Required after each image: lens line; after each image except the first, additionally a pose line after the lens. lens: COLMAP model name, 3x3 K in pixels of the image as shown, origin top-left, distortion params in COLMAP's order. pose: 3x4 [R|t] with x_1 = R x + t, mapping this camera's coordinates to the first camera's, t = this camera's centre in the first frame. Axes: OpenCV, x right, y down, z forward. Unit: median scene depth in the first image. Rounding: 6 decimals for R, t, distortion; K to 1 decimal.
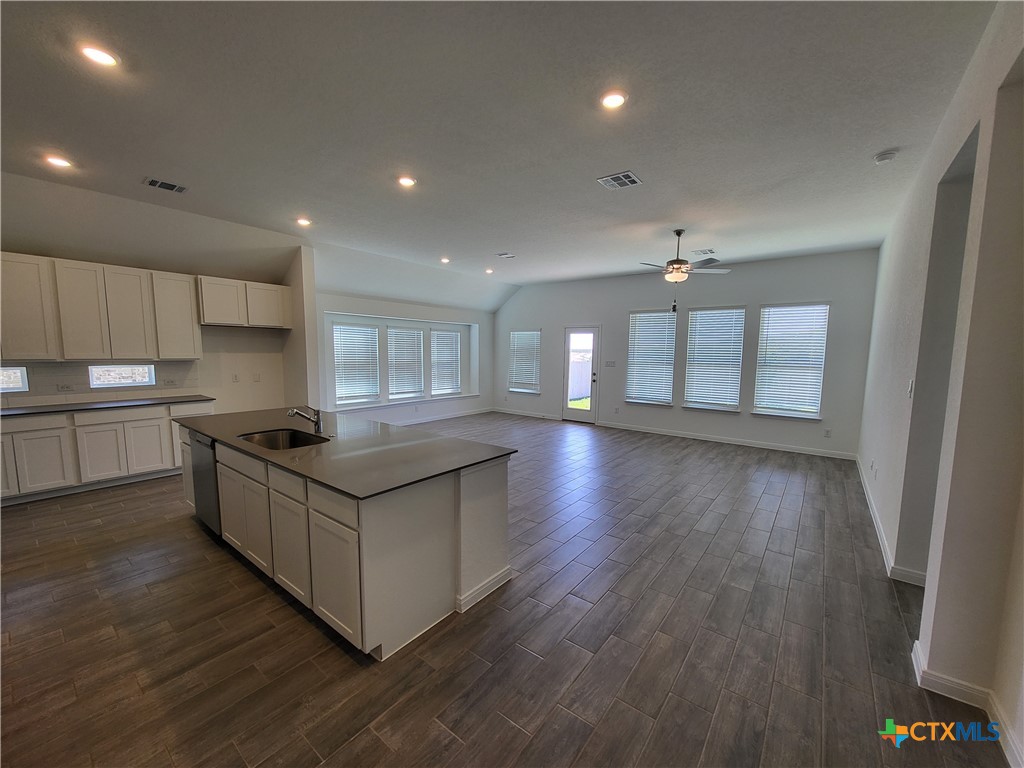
lens RADIAL K [[399.8, 0, 515.7], [0, 399.8, 395.3], [0, 0, 1]] dist [0.001826, 0.000084]
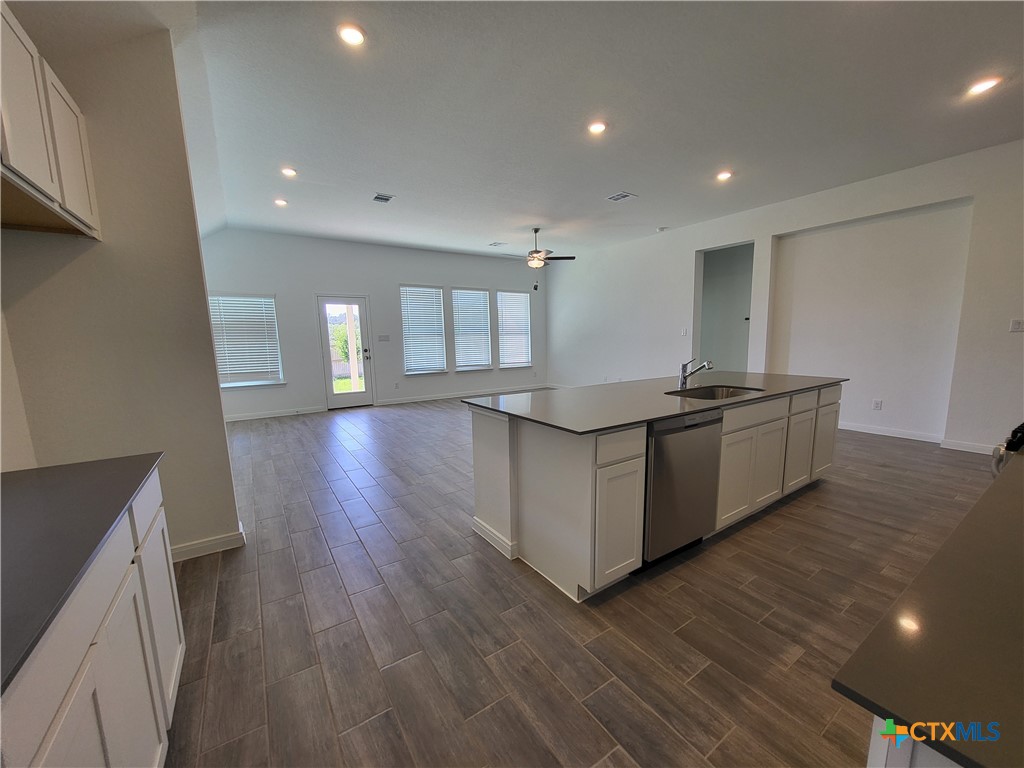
lens RADIAL K [[399.8, 0, 518.0], [0, 399.8, 395.1], [0, 0, 1]] dist [0.001826, 0.000084]
pose [[0.310746, -0.158372, 0.937206, -0.881346], [0.127289, 0.984073, 0.124087, -0.035007], [-0.941931, 0.080736, 0.325956, 0.613012]]
